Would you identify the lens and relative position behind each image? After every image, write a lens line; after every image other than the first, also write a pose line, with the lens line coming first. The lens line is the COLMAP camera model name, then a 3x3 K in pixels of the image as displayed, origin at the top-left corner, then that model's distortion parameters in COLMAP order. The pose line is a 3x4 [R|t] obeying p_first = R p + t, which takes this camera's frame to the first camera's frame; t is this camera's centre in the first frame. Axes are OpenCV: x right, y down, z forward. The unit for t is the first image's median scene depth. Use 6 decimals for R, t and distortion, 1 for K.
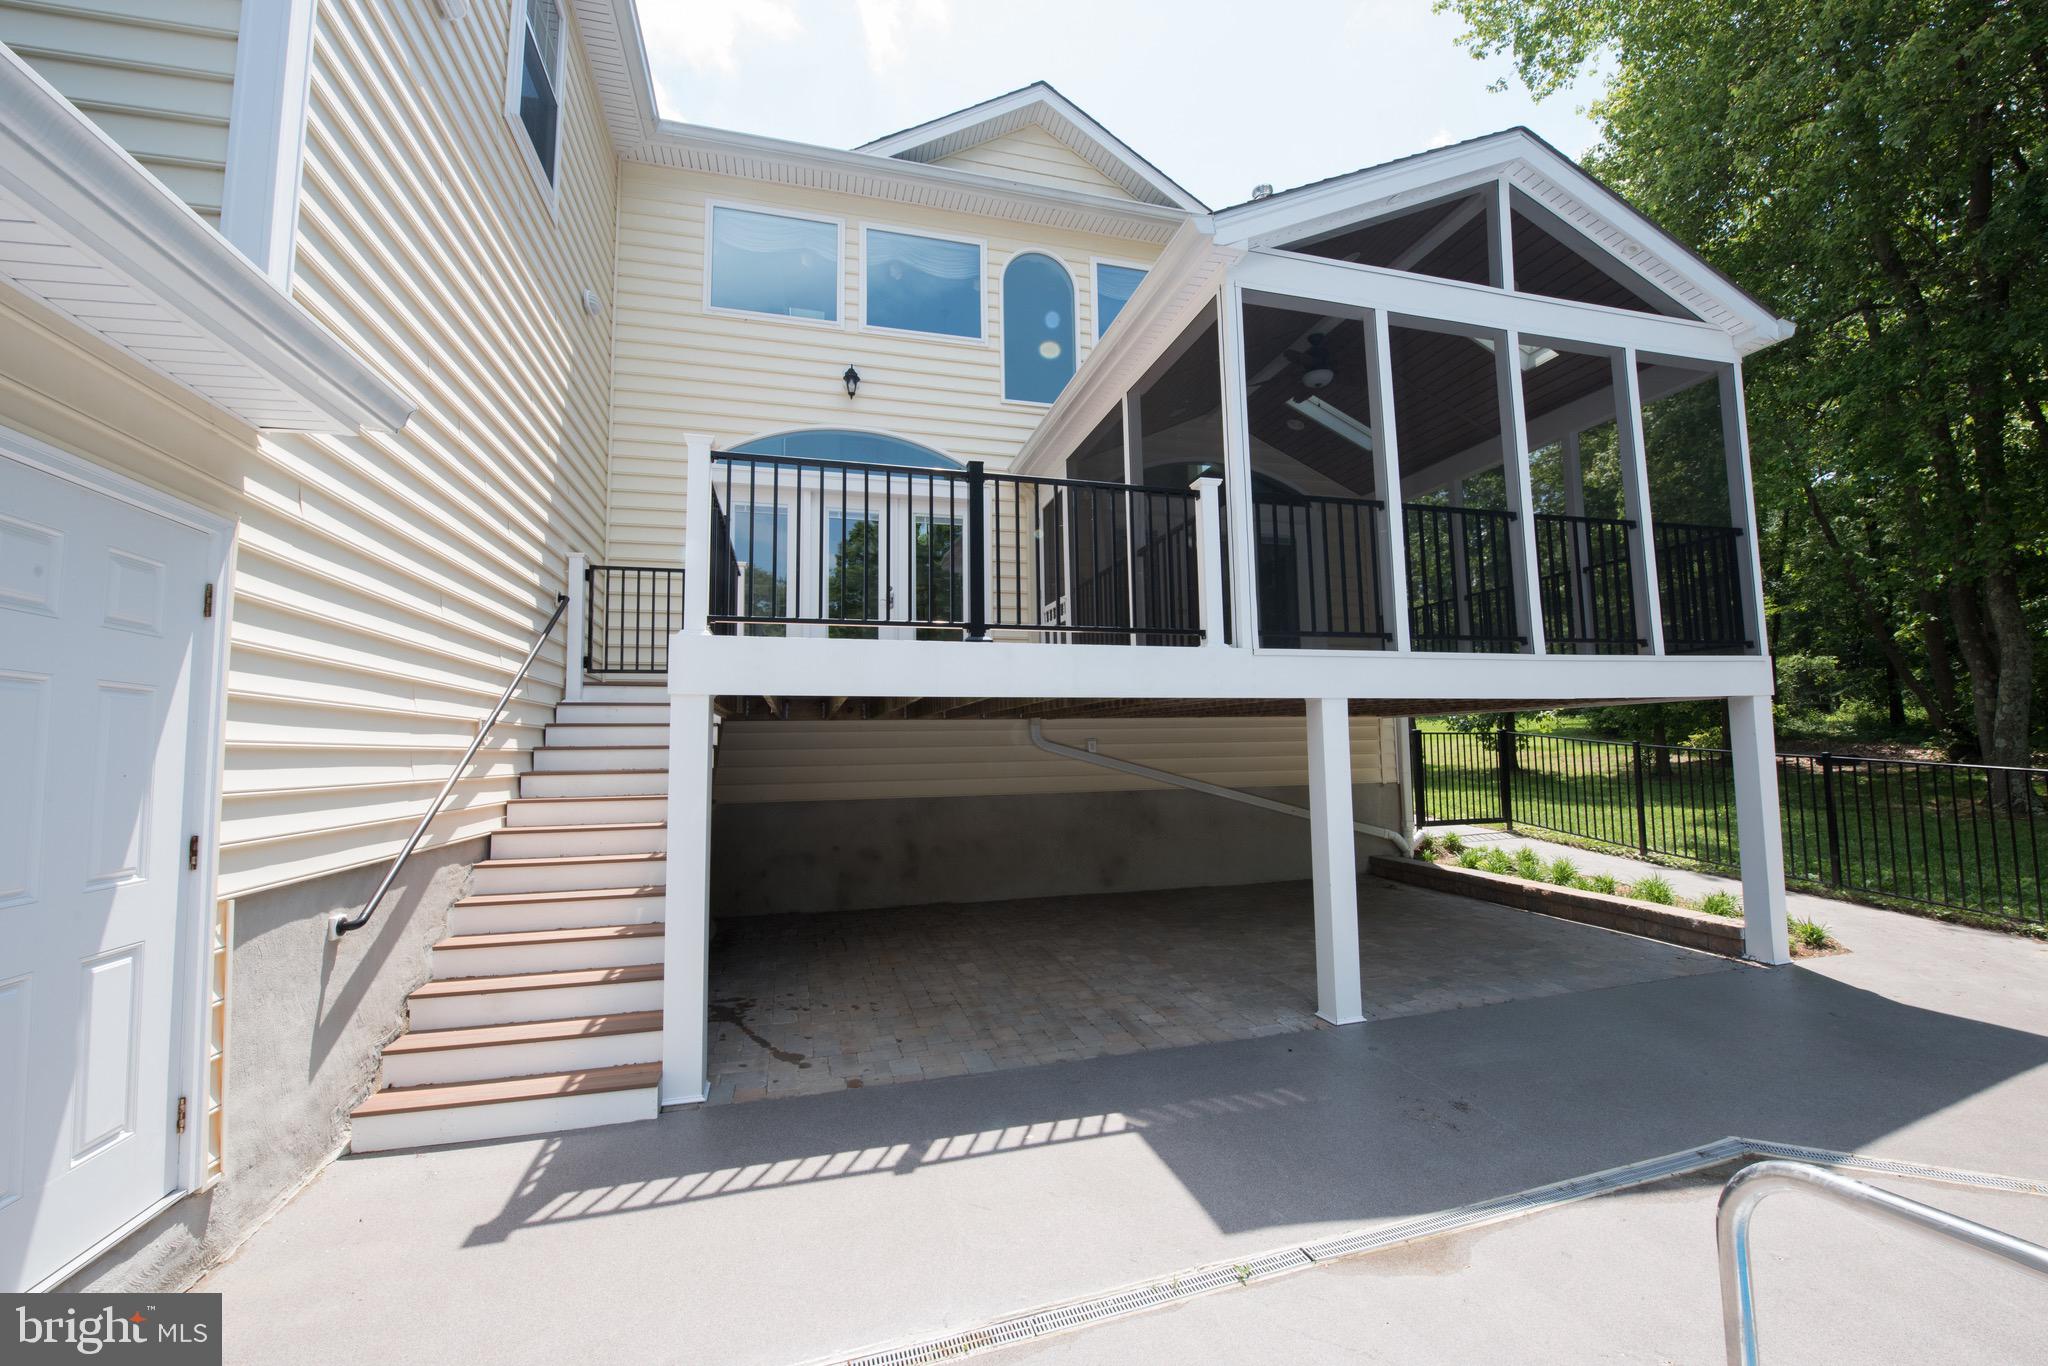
lens RADIAL K [[816.6, 0, 1024.0], [0, 816.6, 683.0], [0, 0, 1]] dist [-0.009973, 0.000074]
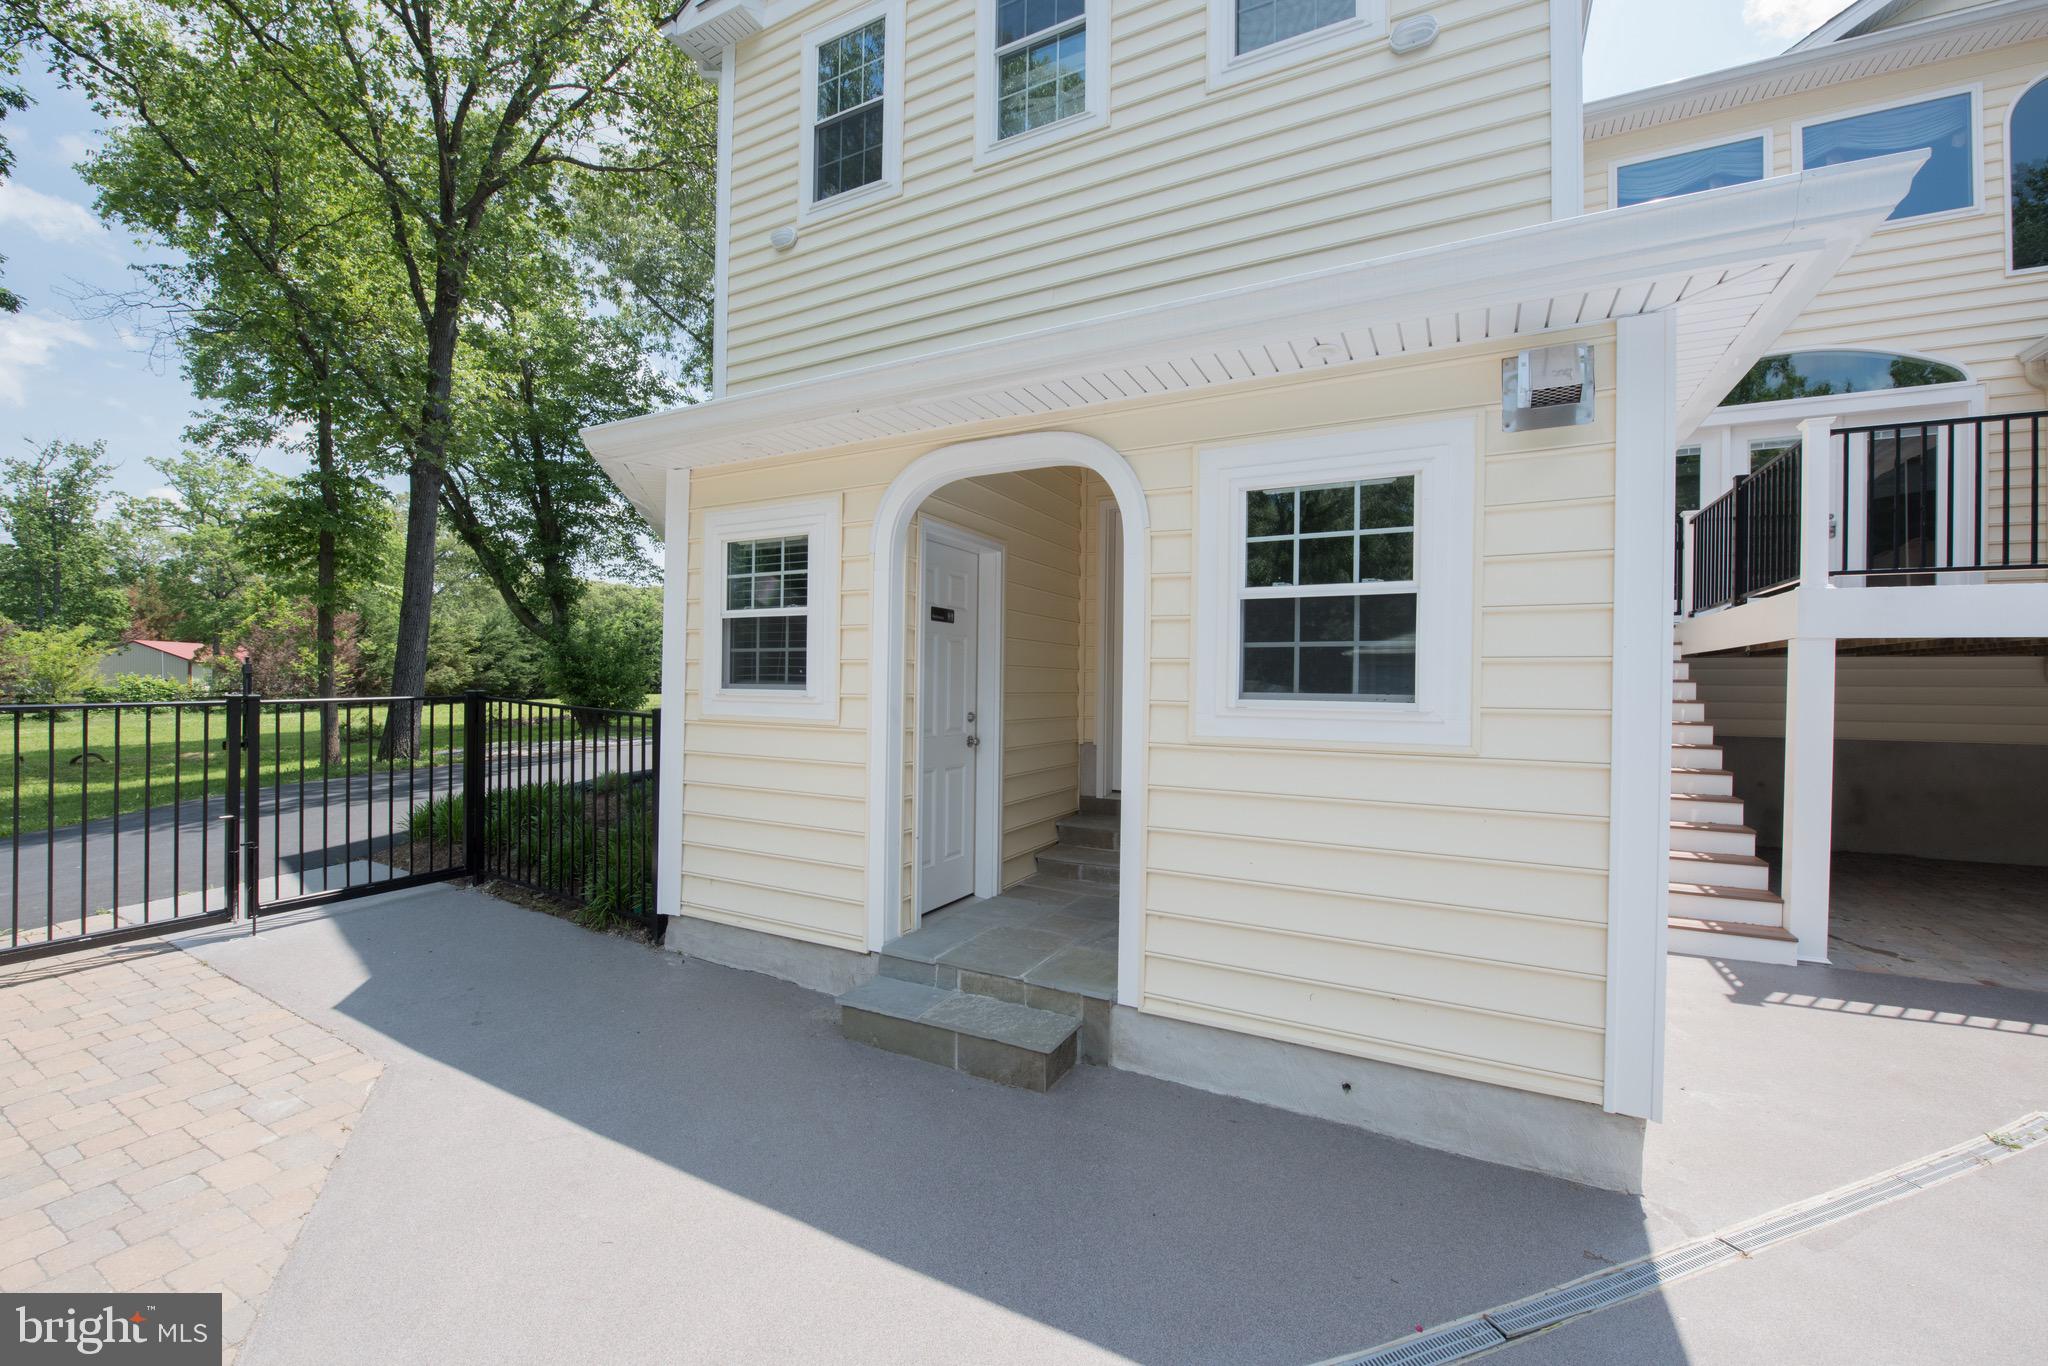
lens RADIAL K [[813.2, 0, 1028.7], [0, 813.2, 686.4], [0, 0, 1]] dist [-0.020105, 0.000121]
pose [[0.727477, 0.021171, -0.685805, -0.284123], [0.034900, 0.997088, 0.067801, -0.021162], [0.685244, -0.073258, 0.724620, -0.428428]]
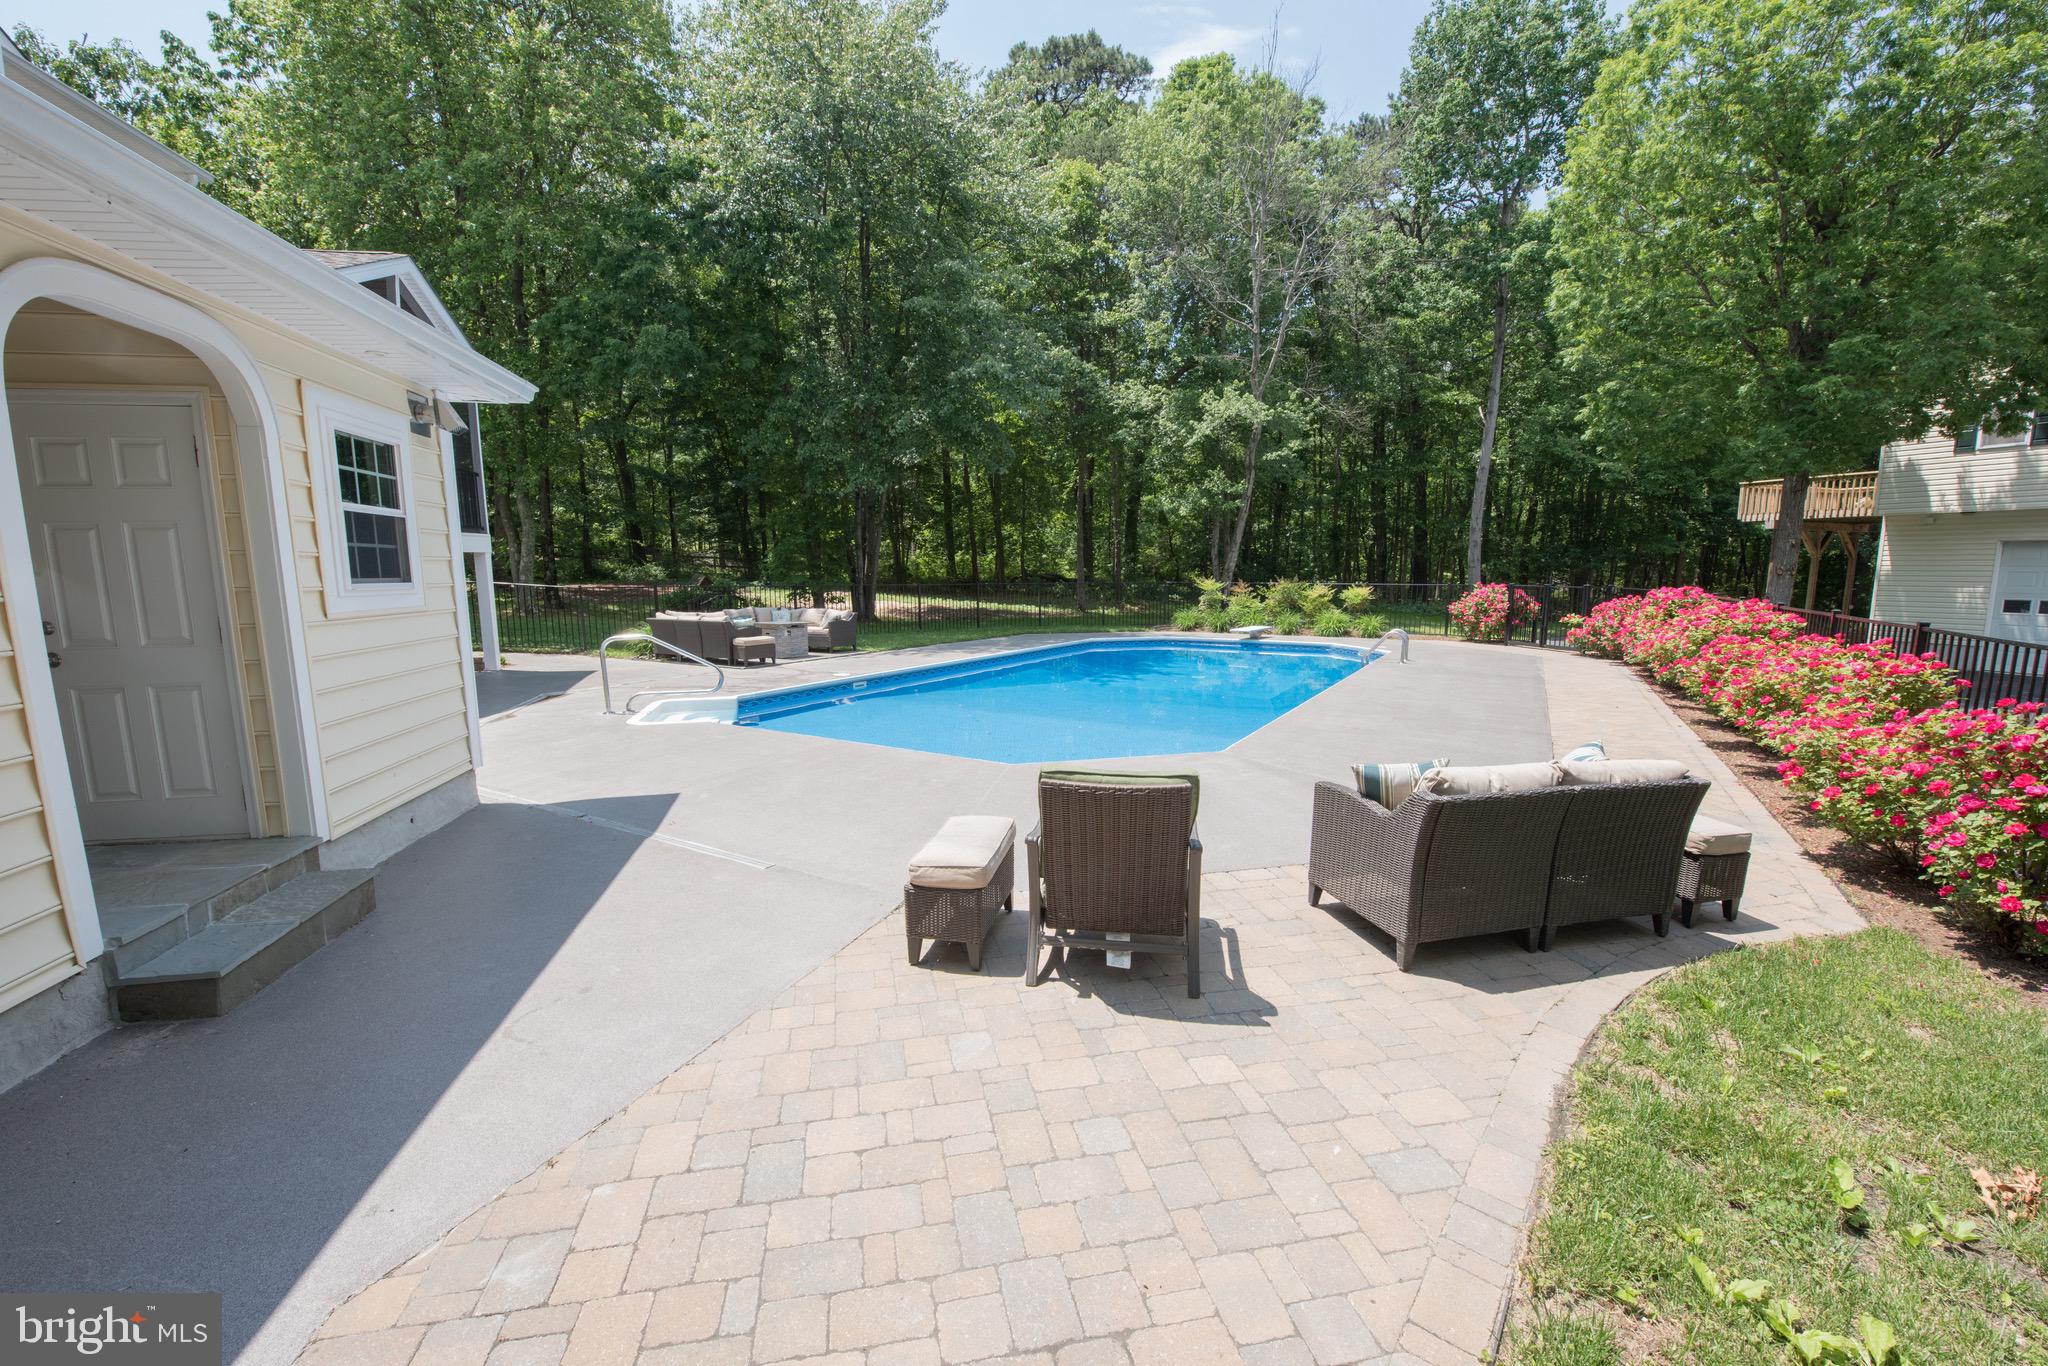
lens RADIAL K [[819.6, 0, 1024.0], [0, 819.6, 683.0], [0, 0, 1]] dist [-0.000433, -0.000106]
pose [[0.067272, -0.118229, 0.990705, -1.202349], [-0.080334, 0.989089, 0.123491, -0.024772], [-0.994495, -0.087894, 0.057040, -0.596479]]
